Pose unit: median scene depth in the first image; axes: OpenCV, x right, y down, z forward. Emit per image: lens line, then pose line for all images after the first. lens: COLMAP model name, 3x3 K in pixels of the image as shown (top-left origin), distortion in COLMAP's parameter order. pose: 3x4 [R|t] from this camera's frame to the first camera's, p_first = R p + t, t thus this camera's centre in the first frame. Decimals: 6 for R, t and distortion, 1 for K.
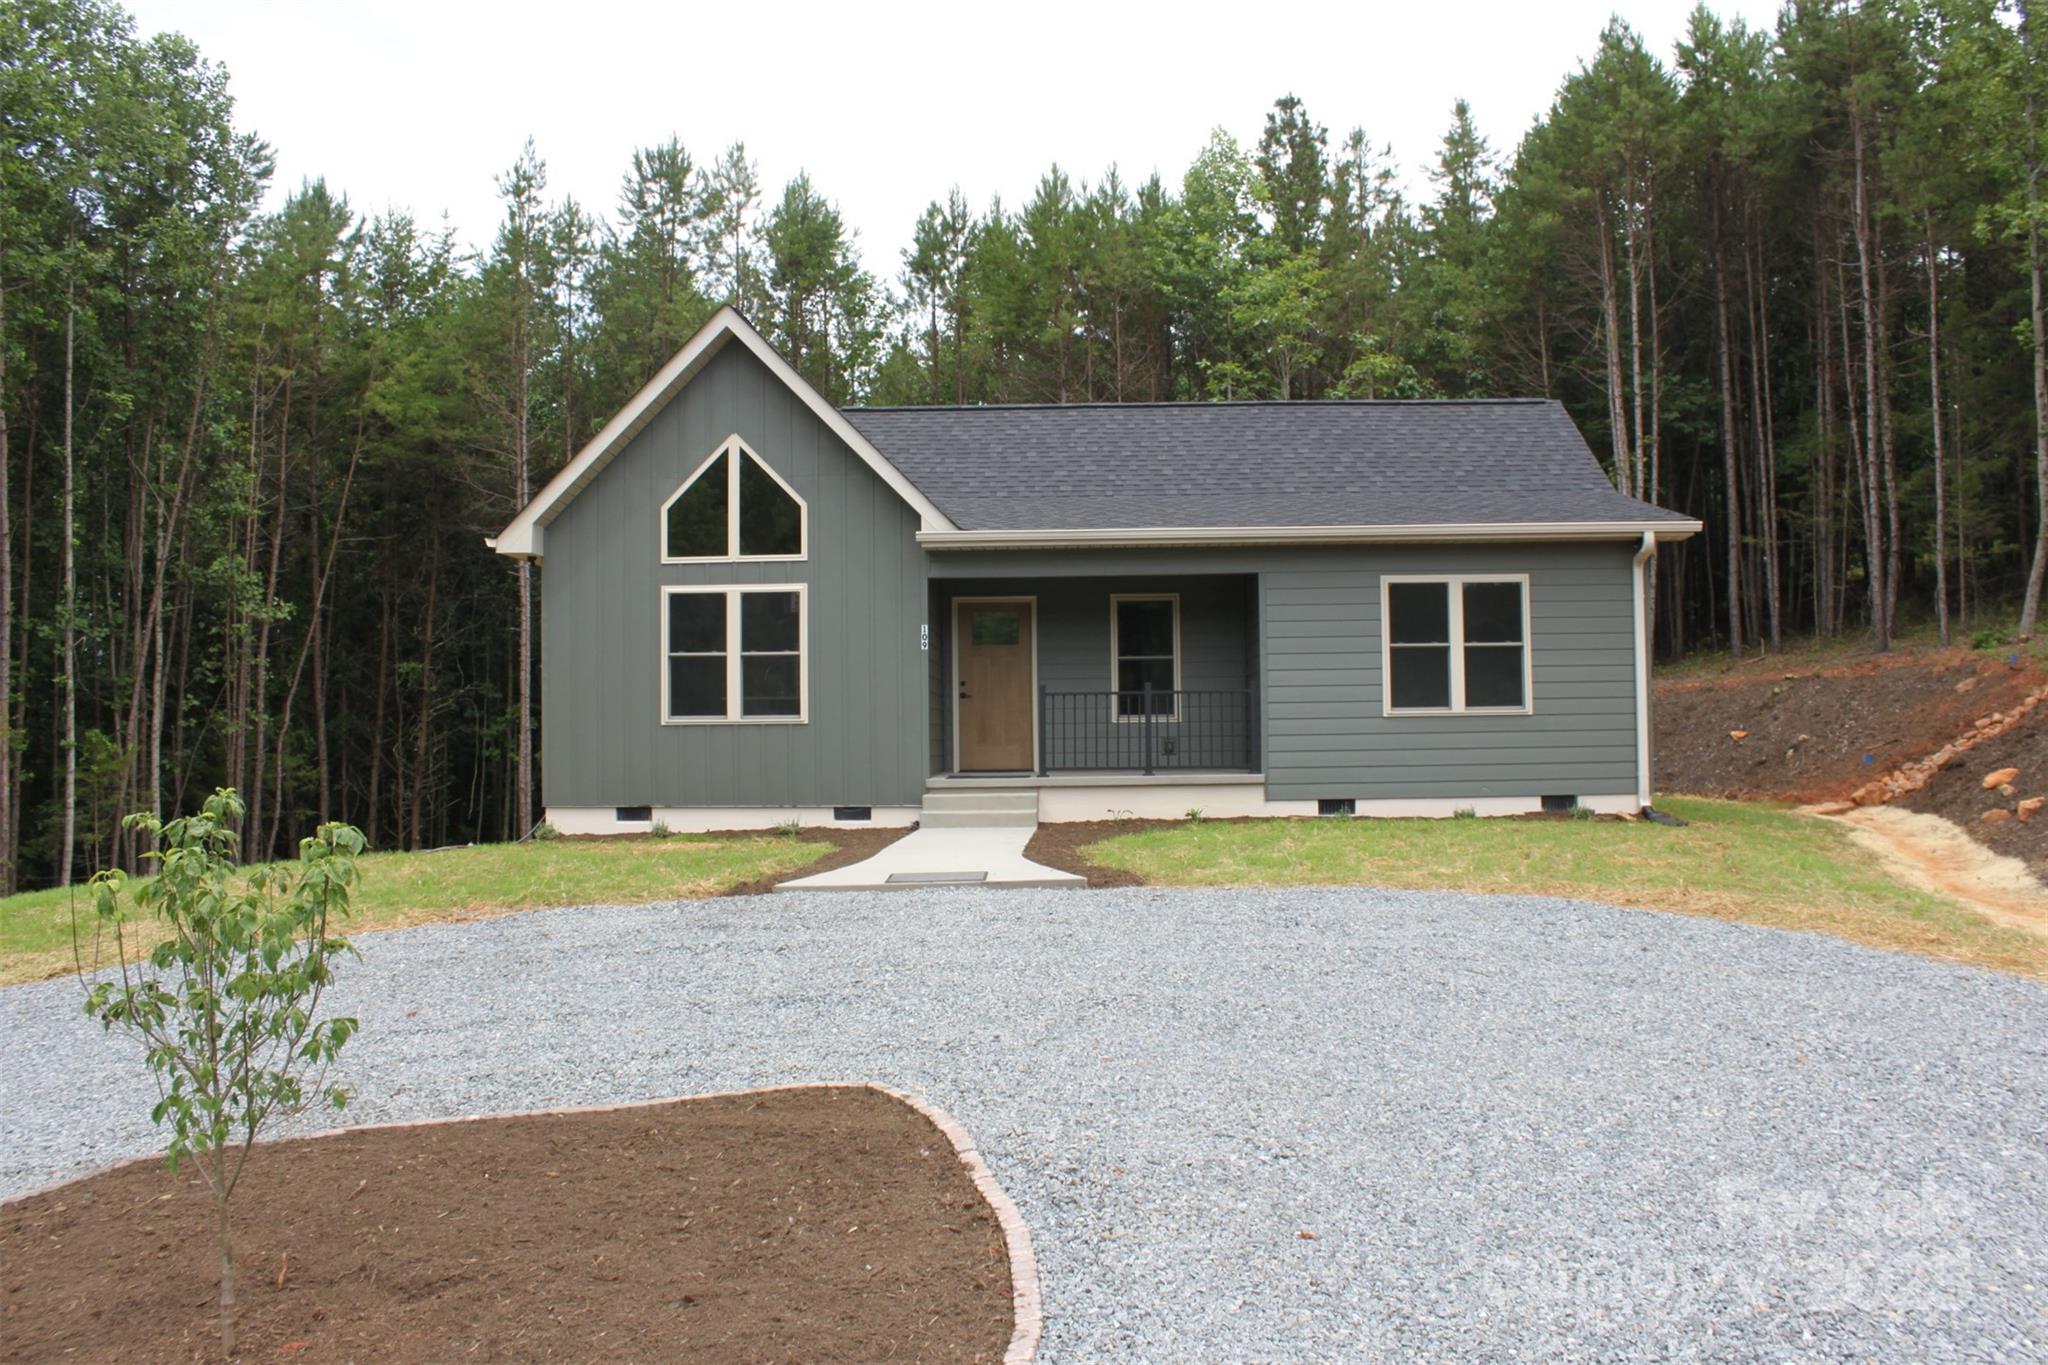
lens RADIAL K [[1719.6, 0, 1028.2], [0, 1719.6, 669.5], [0, 0, 1]] dist [-0.160037, 0.086635]
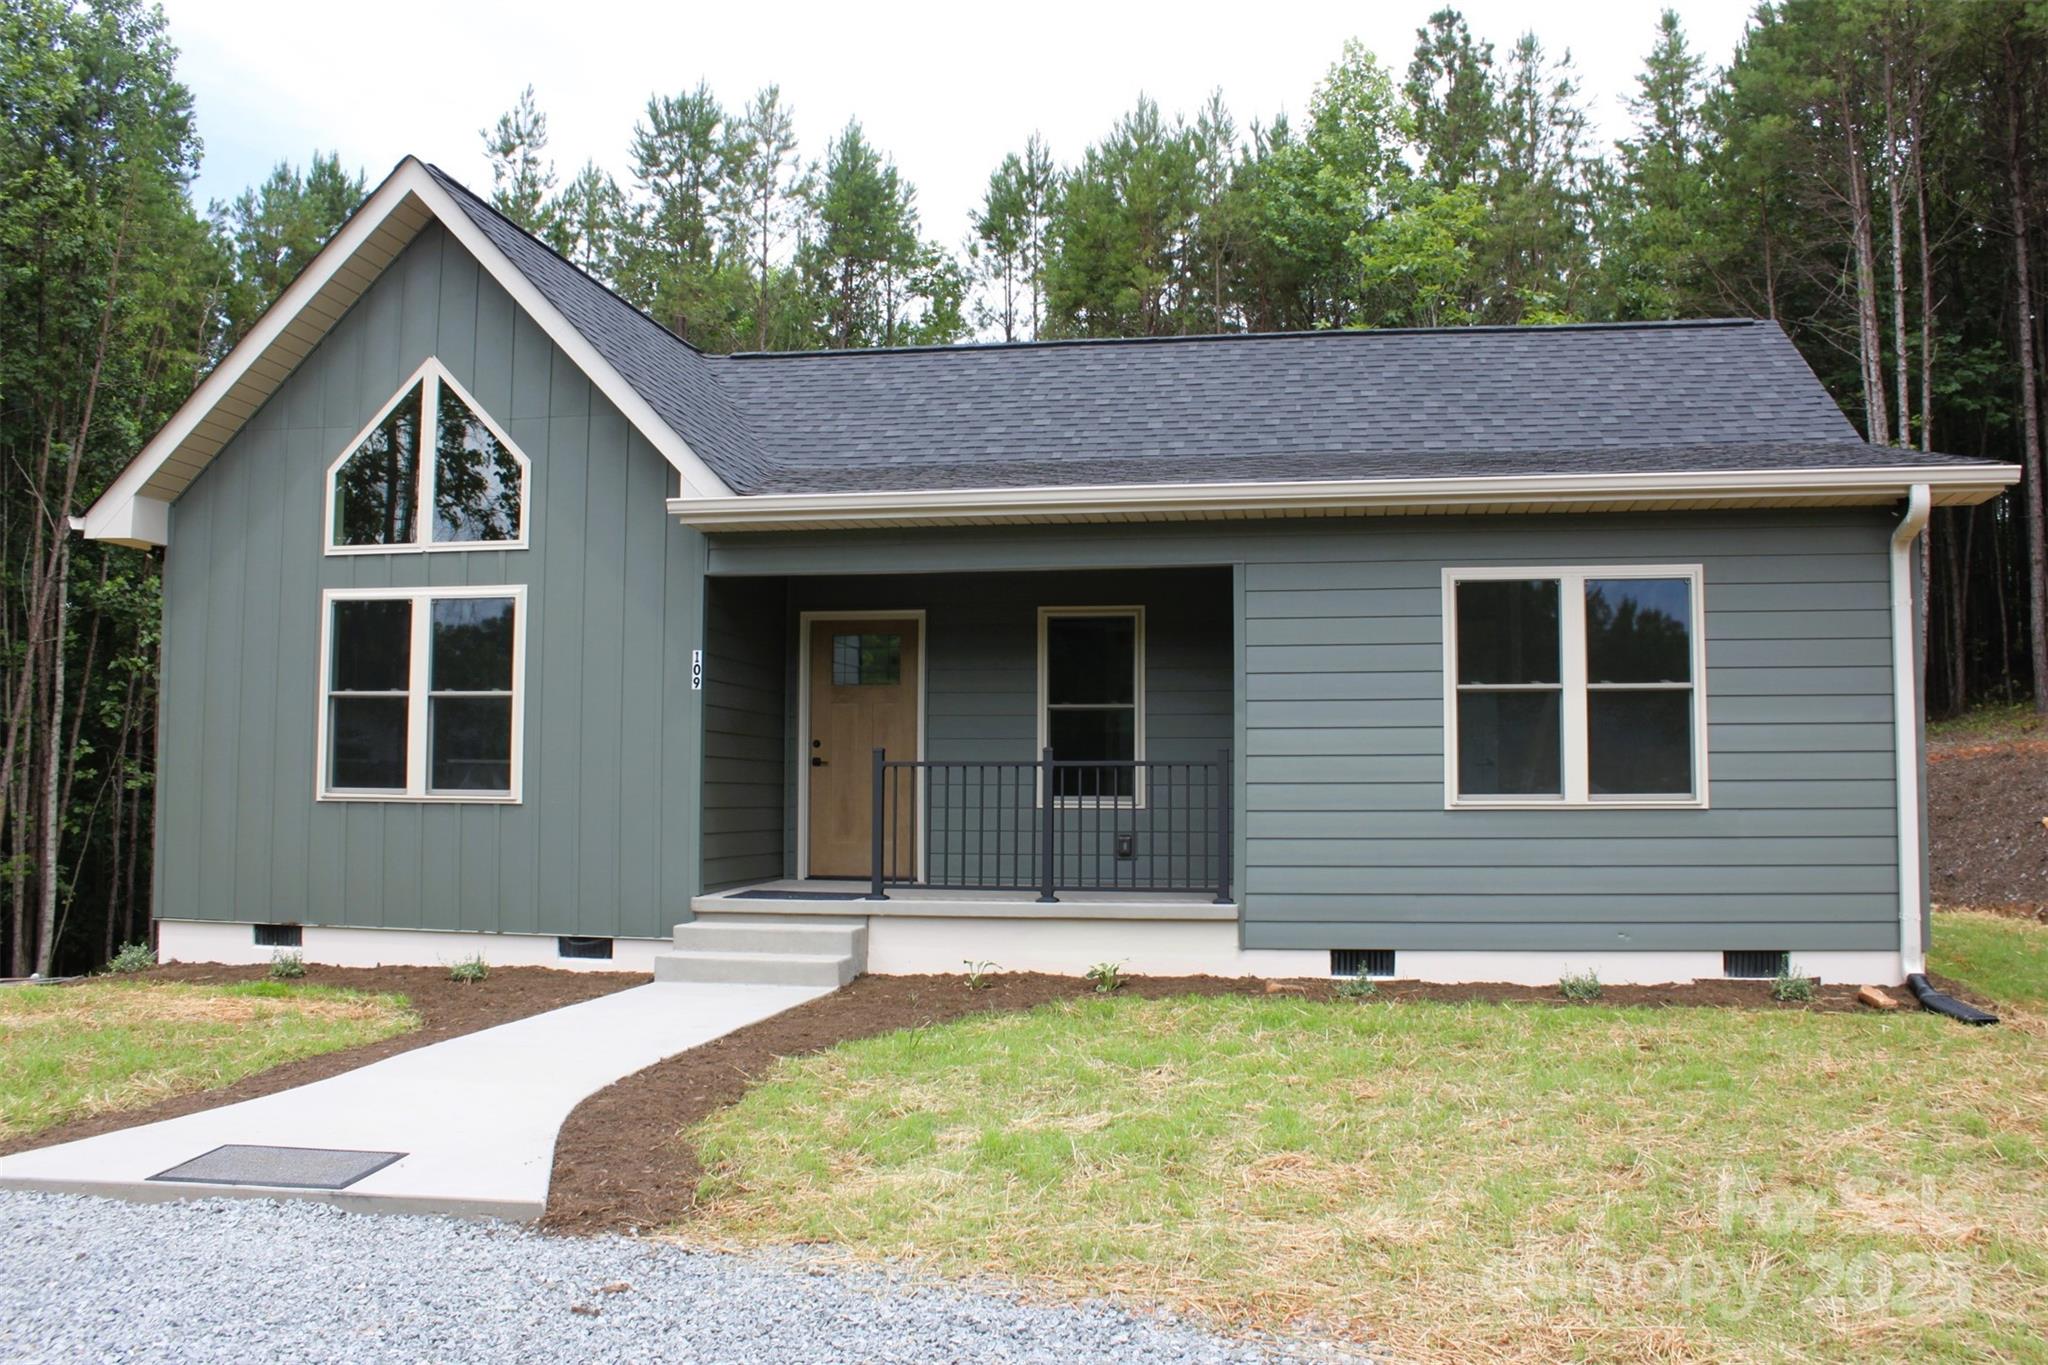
lens RADIAL K [[1774.5, 0, 1011.9], [0, 1774.5, 665.9], [0, 0, 1]] dist [-0.154335, 0.098533]
pose [[0.990951, 0.005175, -0.134121, 0.127473], [-0.009281, 0.999506, -0.030011, -0.001718], [0.133899, 0.030984, 0.990510, 0.346504]]
